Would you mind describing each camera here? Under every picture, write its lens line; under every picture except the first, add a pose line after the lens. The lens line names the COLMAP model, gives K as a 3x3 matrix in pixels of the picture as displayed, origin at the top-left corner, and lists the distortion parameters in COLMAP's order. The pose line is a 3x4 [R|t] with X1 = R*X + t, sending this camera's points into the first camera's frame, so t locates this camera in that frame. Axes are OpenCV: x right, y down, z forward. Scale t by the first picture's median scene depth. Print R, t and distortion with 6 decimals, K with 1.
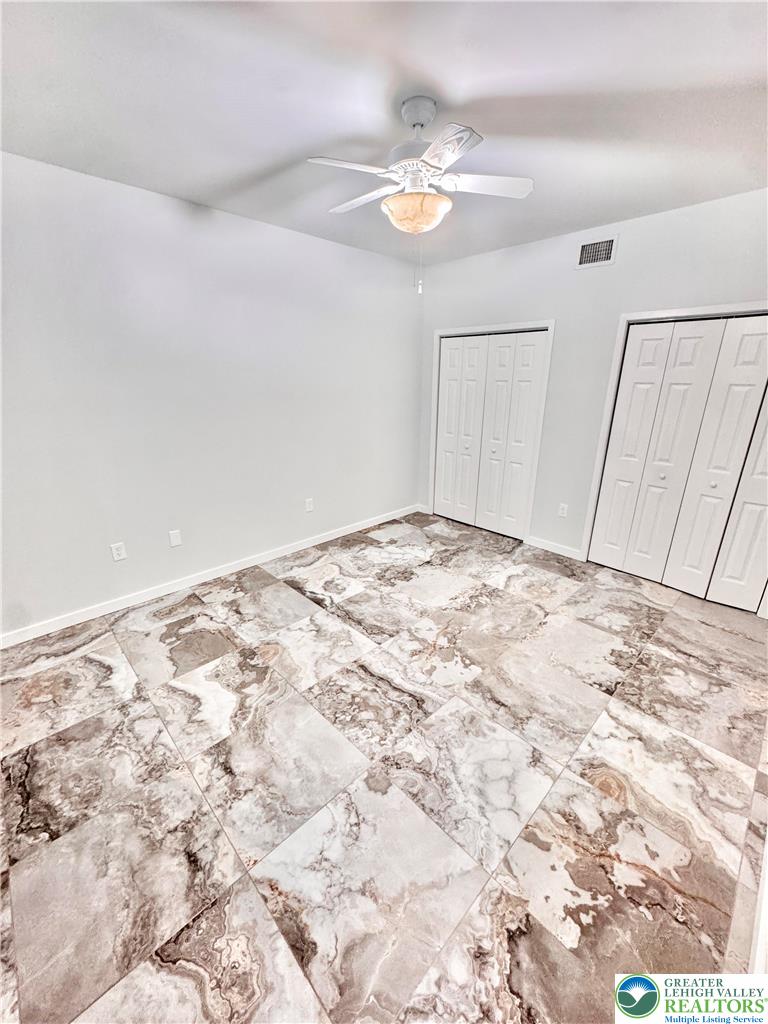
lens RADIAL K [[404.1, 0, 384.7], [0, 404.1, 520.3], [0, 0, 1]] dist [-0.005101, 0.000110]
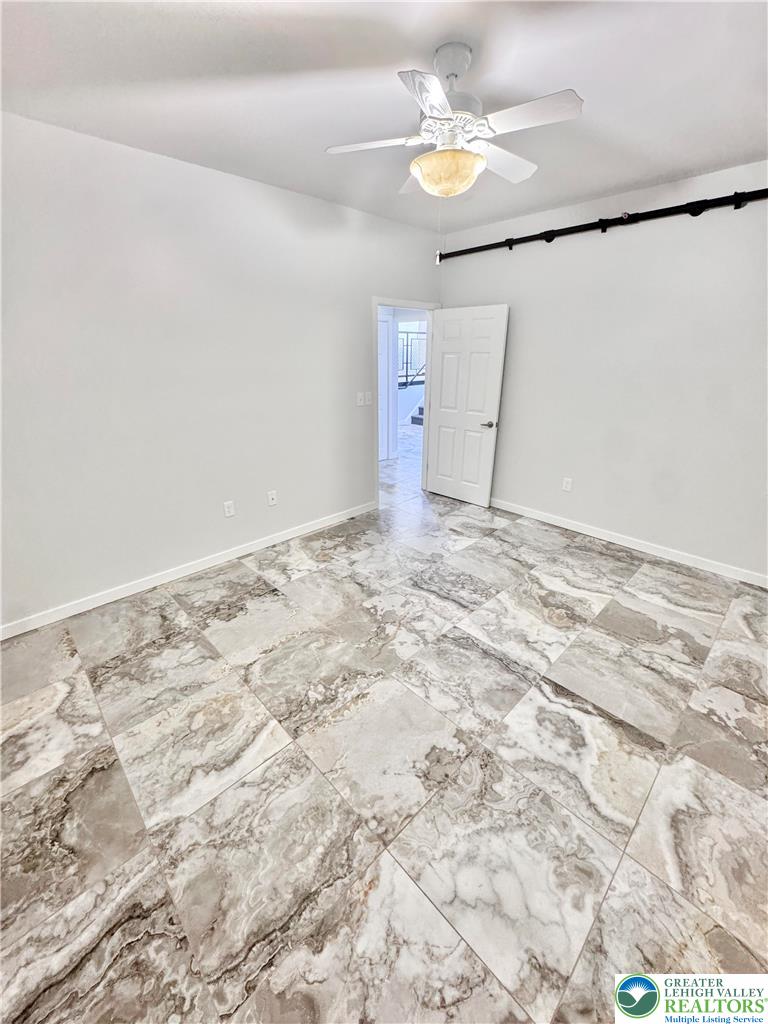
lens RADIAL K [[408.6, 0, 385.5], [0, 408.6, 511.8], [0, 0, 1]] dist [-0.003657, 0.000329]
pose [[-0.999999, -0.000744, 0.000780, 0.153136], [-0.000037, 0.747016, 0.664806, -0.559506], [-0.001077, 0.664806, -0.747016, 1.525689]]
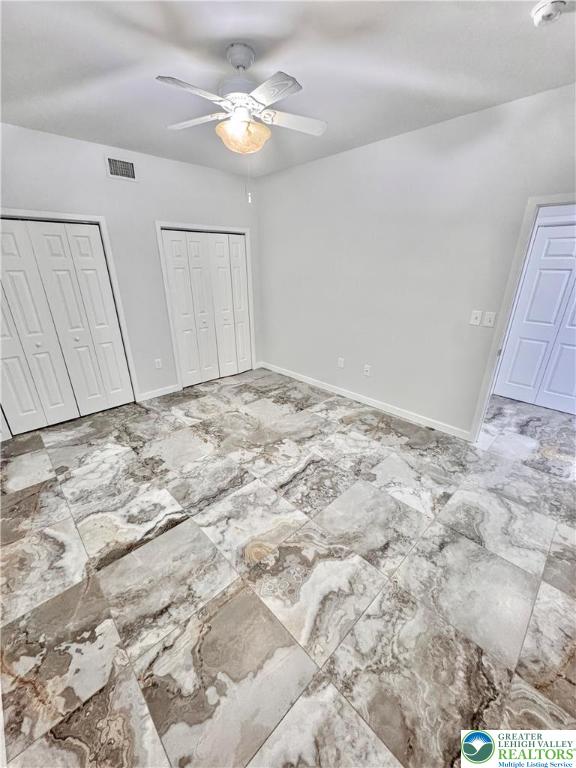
lens RADIAL K [[306.5, 0, 289.1], [0, 306.5, 383.9], [0, 0, 1]] dist [-0.003657, 0.000329]
pose [[0.004366, -0.374829, 0.927084, -0.783908], [0.341677, 0.871856, 0.350891, -0.255178], [-0.939807, 0.315231, 0.131877, 0.661282]]
